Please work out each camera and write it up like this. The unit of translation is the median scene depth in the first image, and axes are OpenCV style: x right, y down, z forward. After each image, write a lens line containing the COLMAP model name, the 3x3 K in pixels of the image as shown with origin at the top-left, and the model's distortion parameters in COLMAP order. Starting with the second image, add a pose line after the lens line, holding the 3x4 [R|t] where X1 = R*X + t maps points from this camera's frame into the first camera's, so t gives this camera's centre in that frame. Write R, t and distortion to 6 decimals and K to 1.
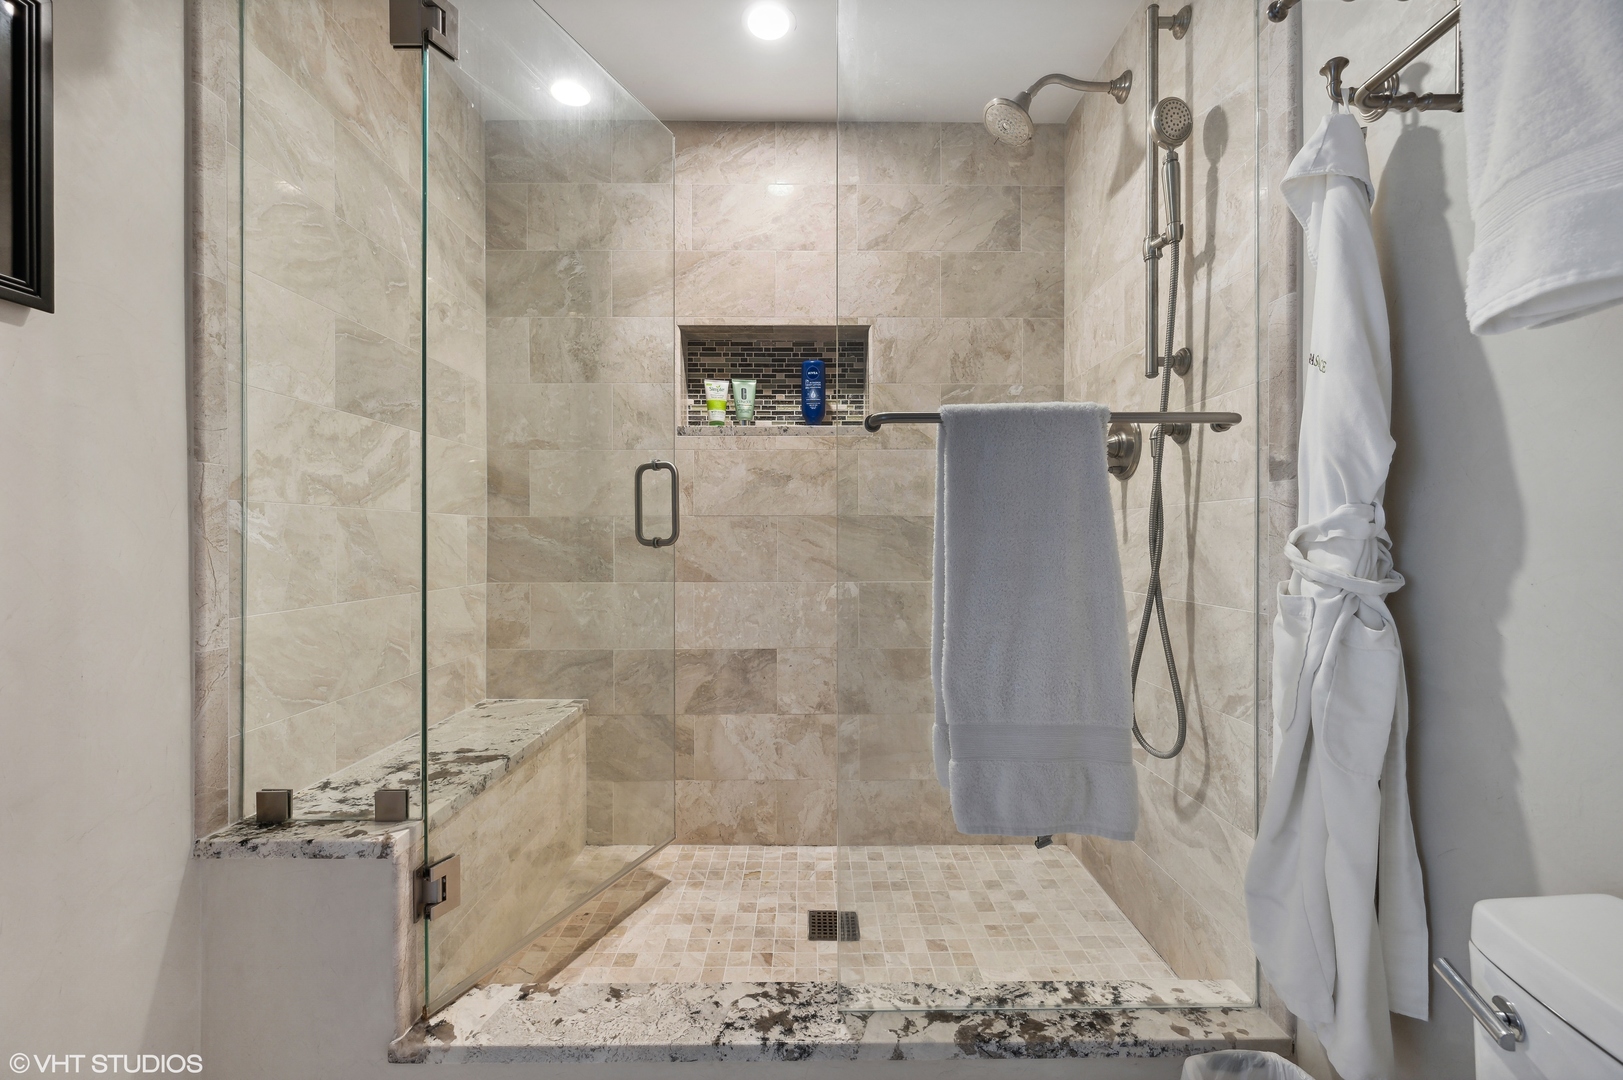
lens RADIAL K [[650.9, 0, 809.9], [0, 650.9, 528.2], [0, 0, 1]] dist [-0.005256, 0.000751]
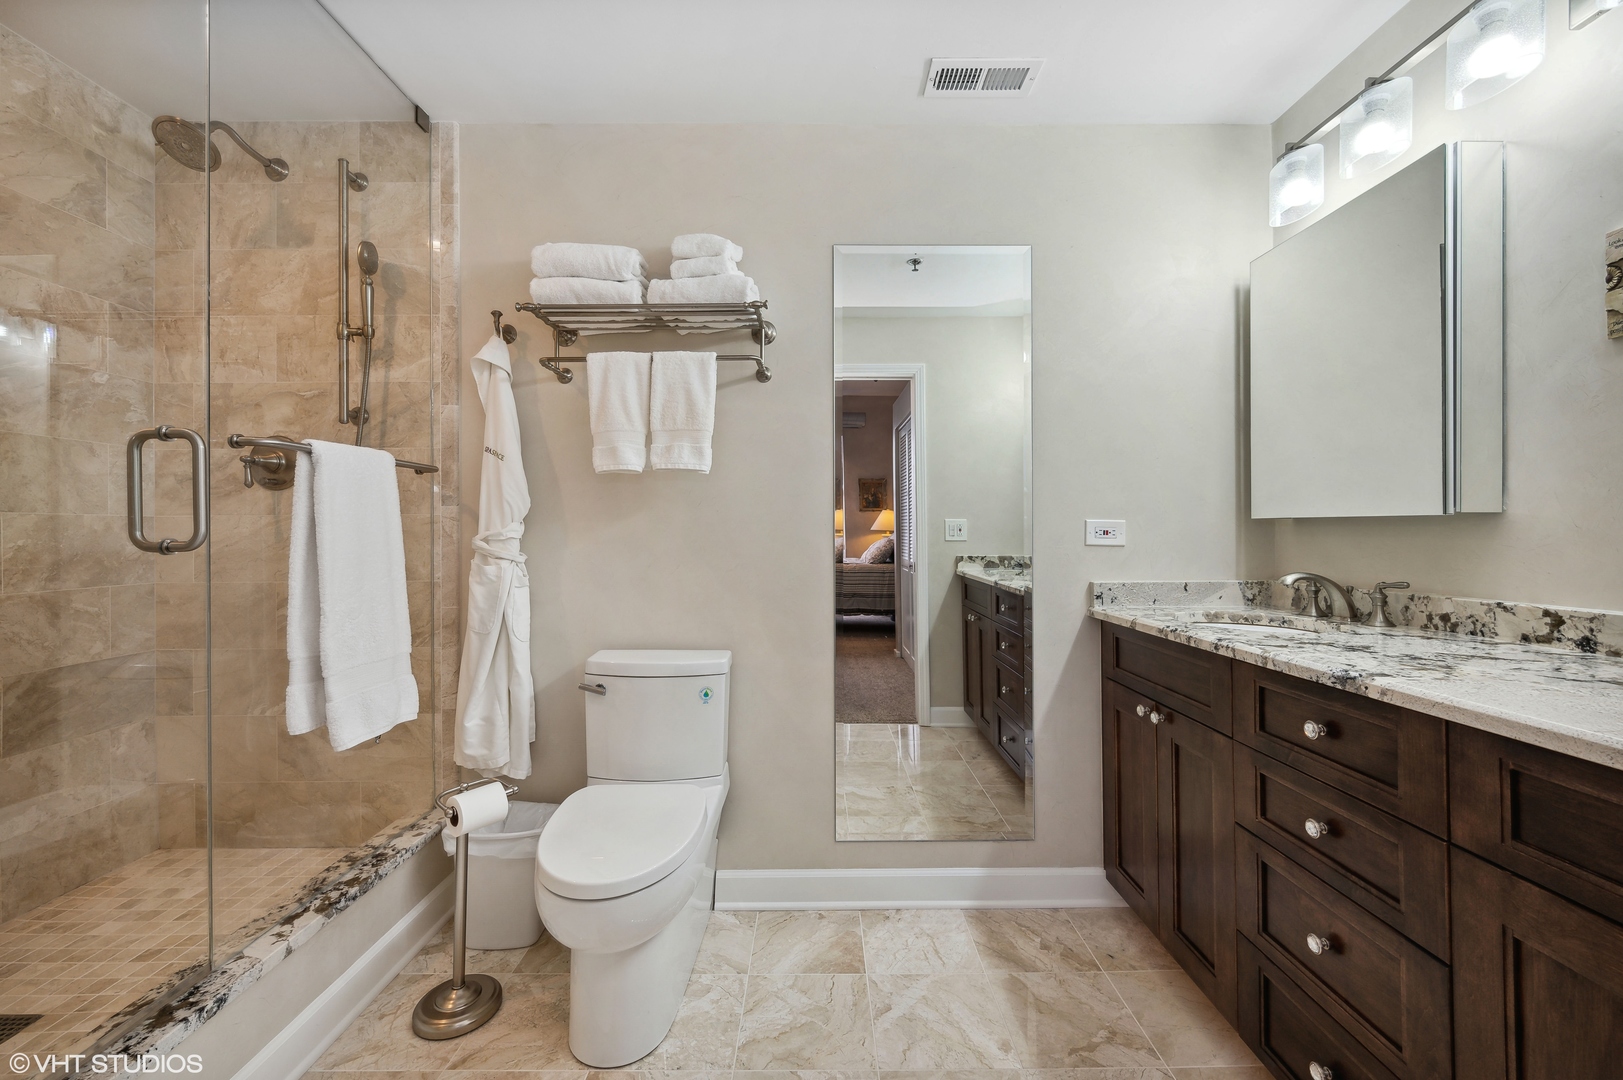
lens RADIAL K [[650.9, 0, 810.9], [0, 650.9, 532.6], [0, 0, 1]] dist [-0.005256, 0.000751]
pose [[0.009476, 0.000171, 0.999955, -1.004719], [0.001307, 0.999999, -0.000183, 0.008950], [-0.999954, 0.001309, 0.009476, -0.013223]]
